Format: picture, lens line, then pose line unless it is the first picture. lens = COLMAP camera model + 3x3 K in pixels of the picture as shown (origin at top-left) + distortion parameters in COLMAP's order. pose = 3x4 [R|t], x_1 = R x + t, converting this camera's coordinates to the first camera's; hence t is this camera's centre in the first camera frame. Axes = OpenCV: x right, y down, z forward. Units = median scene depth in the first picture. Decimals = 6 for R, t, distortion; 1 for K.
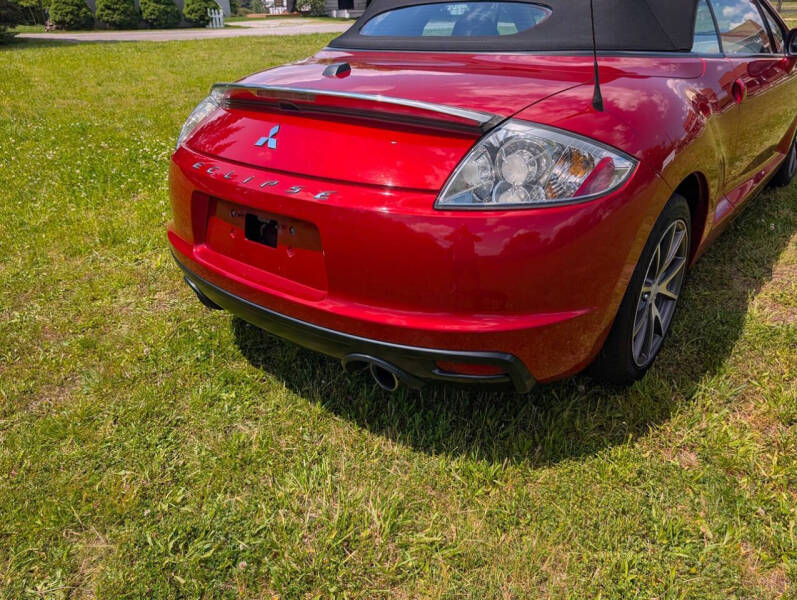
lens RADIAL K [[591.9, 0, 398.5], [0, 591.9, 300.0], [0, 0, 1]] dist [-0.002979, -0.005031]
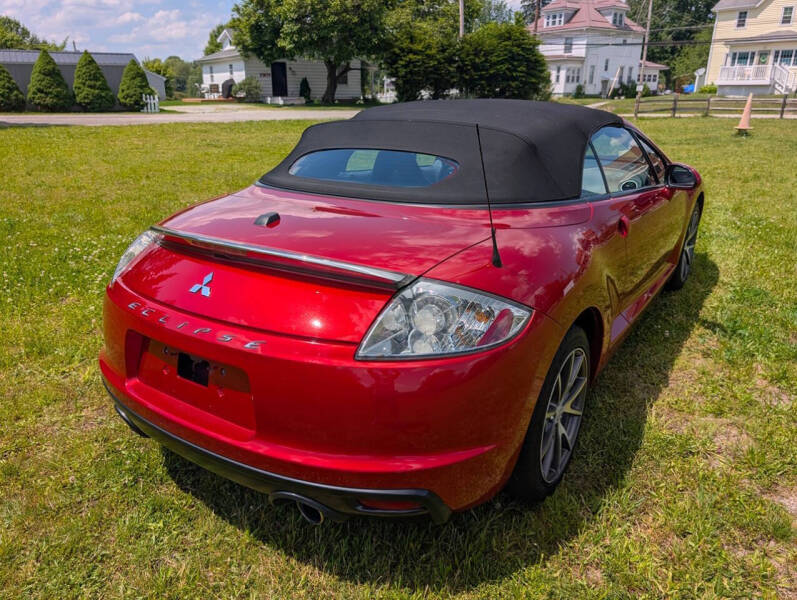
lens RADIAL K [[591.6, 0, 388.3], [0, 591.6, 300.4], [0, 0, 1]] dist [-0.000921, -0.007654]
pose [[0.995498, -0.005873, 0.094596, 0.013626], [0.017618, 0.992150, -0.123809, -0.089581], [-0.093126, 0.124918, 0.987787, -0.080717]]
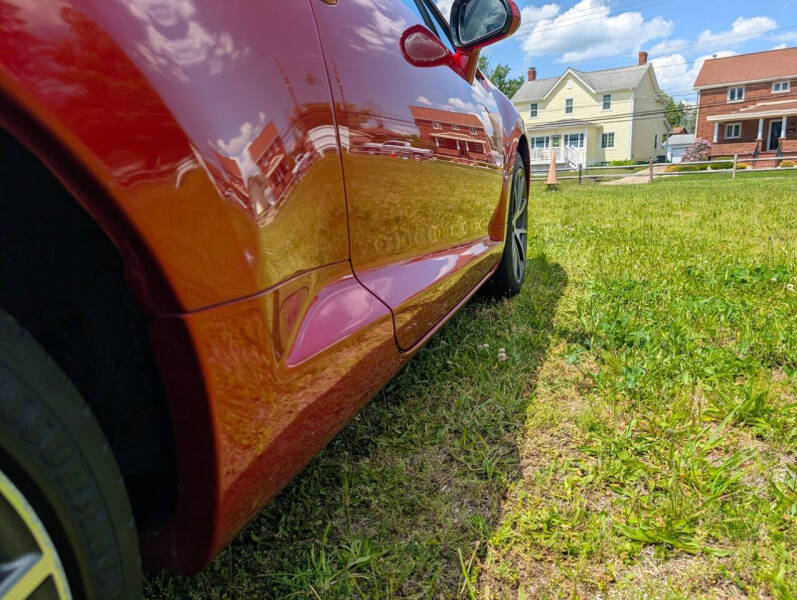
lens RADIAL K [[586.0, 0, 393.4], [0, 586.0, 300.8], [0, 0, 1]] dist [0.003489, -0.007610]
pose [[0.935750, -0.073331, 0.344955, 0.565258], [0.165246, 0.955291, -0.245181, -0.089978], [-0.311553, 0.286430, 0.906031, 0.842979]]
